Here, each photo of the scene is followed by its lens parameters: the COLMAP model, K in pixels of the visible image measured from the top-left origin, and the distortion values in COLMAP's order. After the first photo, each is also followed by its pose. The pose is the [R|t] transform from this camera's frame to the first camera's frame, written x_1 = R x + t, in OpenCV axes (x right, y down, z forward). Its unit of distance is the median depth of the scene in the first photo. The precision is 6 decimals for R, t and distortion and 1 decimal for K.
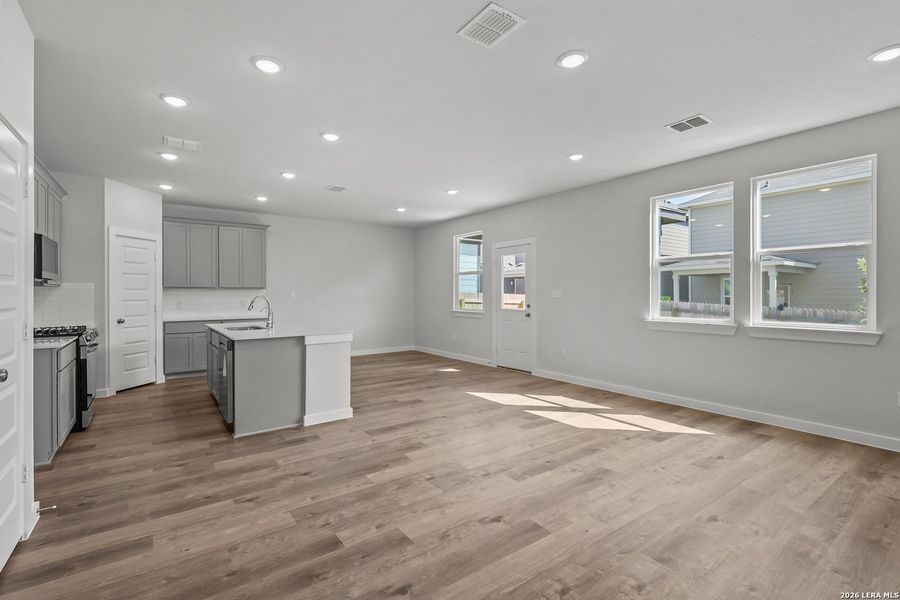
lens RADIAL K [[413.9, 0, 446.4], [0, 413.9, 296.7], [0, 0, 1]] dist [-0.004156, 0.000716]
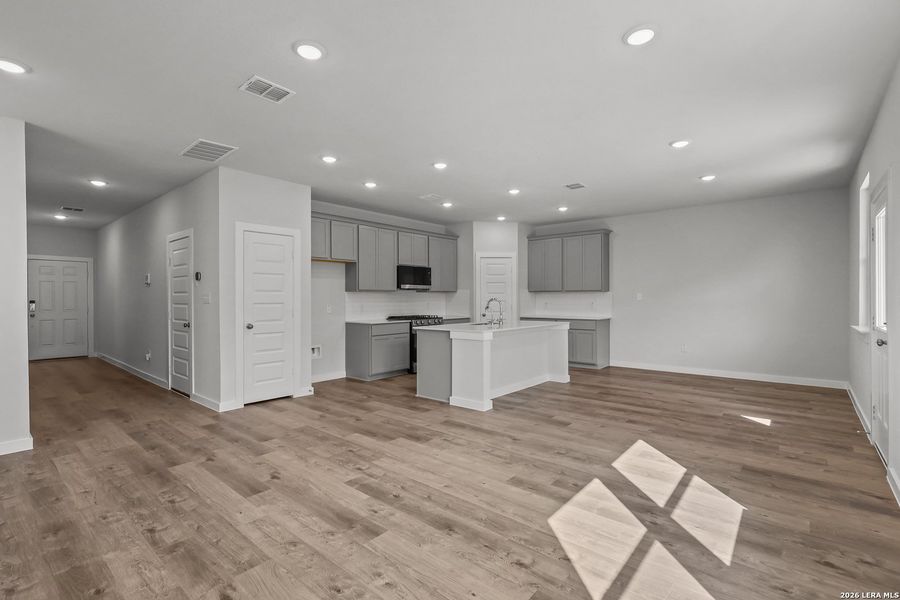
lens RADIAL K [[413.9, 0, 450.6], [0, 413.9, 299.2], [0, 0, 1]] dist [-0.004156, 0.000716]
pose [[0.237304, 0.004874, -0.971423, 1.033281], [-0.001962, 0.999988, 0.004538, -0.007116], [0.971433, 0.000829, 0.237311, 0.858964]]
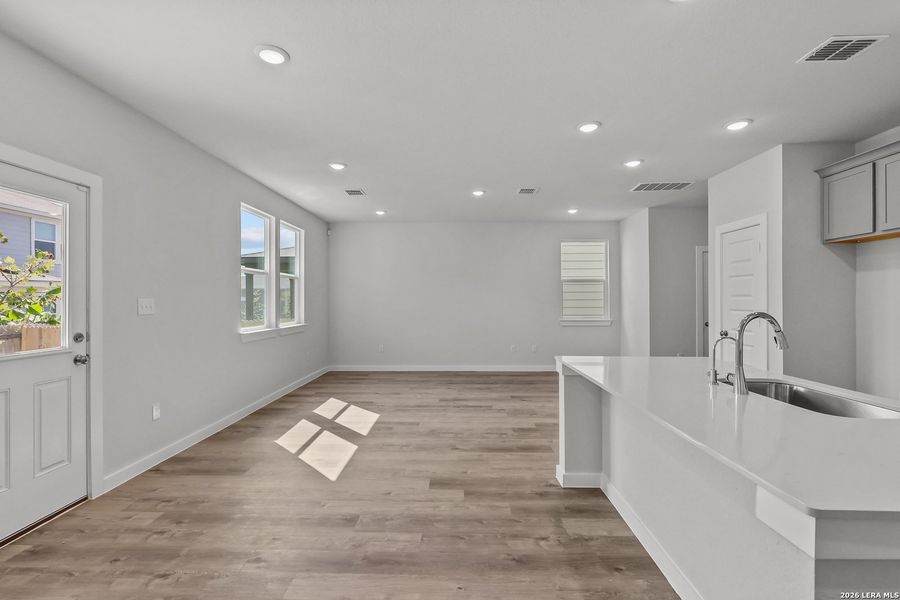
lens RADIAL K [[413.9, 0, 450.6], [0, 413.9, 299.3], [0, 0, 1]] dist [-0.004156, 0.000716]
pose [[-0.801400, 0.002171, 0.598125, -0.663338], [0.005792, 0.999975, 0.004131, -0.028698], [-0.598101, 0.006775, -0.801392, 2.191114]]
